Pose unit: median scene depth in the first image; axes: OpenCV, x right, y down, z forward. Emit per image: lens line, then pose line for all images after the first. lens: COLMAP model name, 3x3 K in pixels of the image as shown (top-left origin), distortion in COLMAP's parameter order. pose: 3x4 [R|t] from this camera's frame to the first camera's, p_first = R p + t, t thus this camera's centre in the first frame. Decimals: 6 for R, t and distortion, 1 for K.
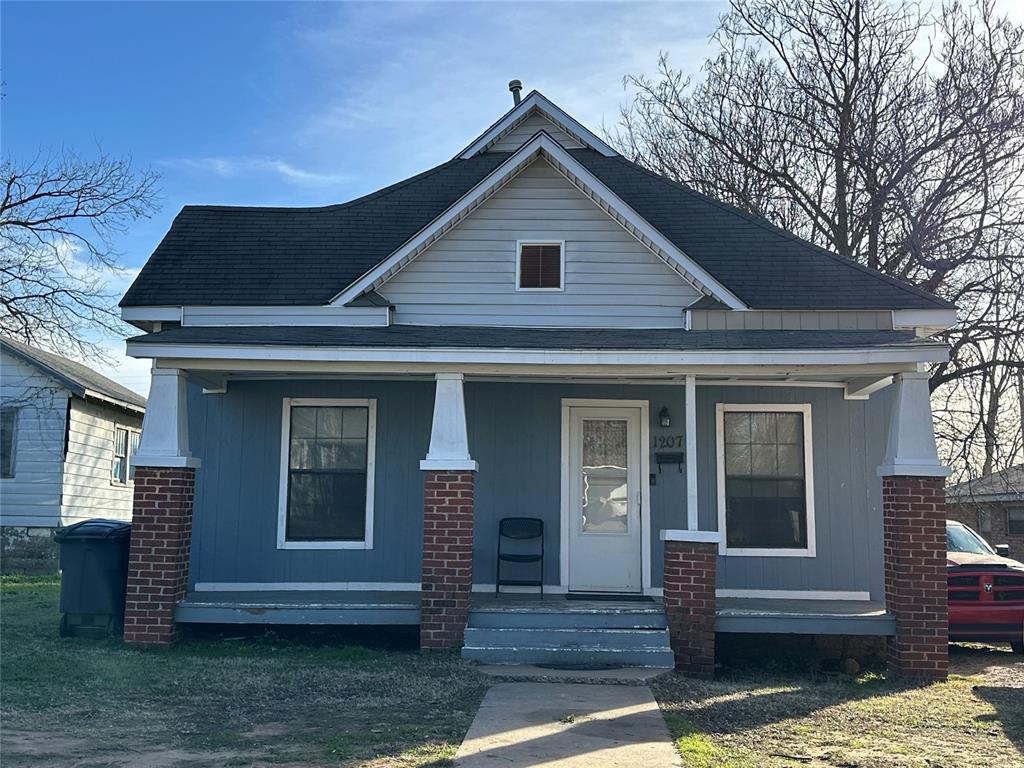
lens RADIAL K [[1143.8, 0, 512.4], [0, 1143.8, 383.2], [0, 0, 1]] dist [0.138923, 0.000000]
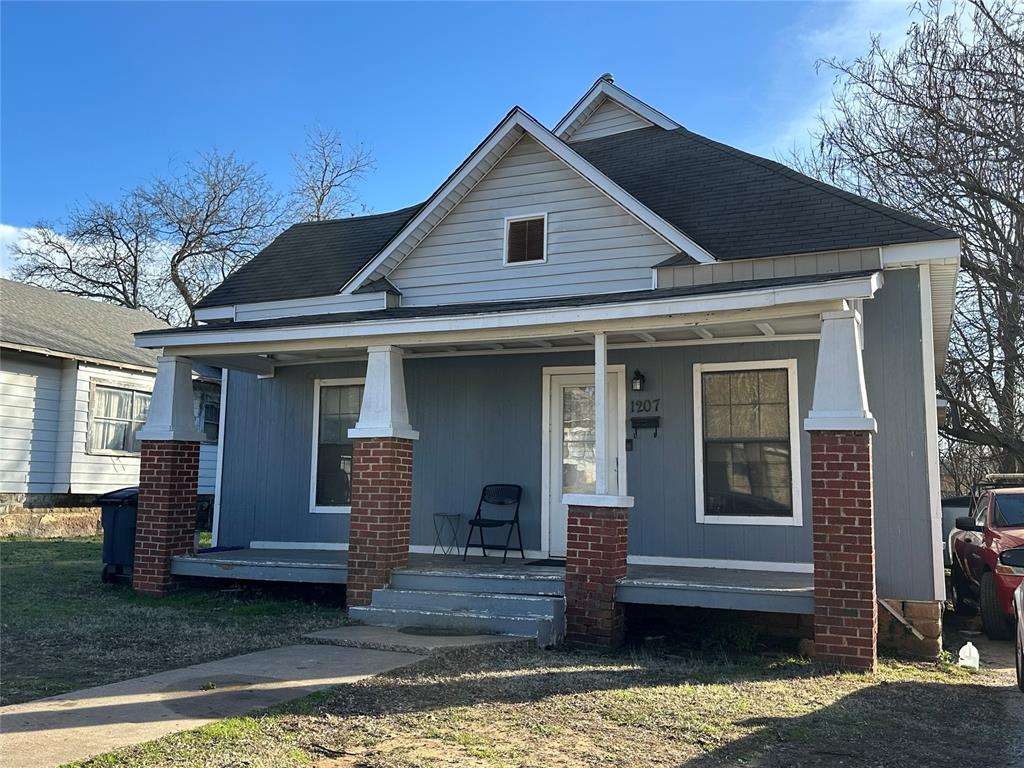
lens RADIAL K [[945.3, 0, 511.9], [0, 945.3, 382.6], [0, 0, 1]] dist [0.124874, 0.000000]
pose [[0.919060, -0.045634, -0.391466, 0.353547], [0.044338, 0.998940, -0.012354, 0.036800], [0.391615, -0.006003, 0.920109, 0.220126]]
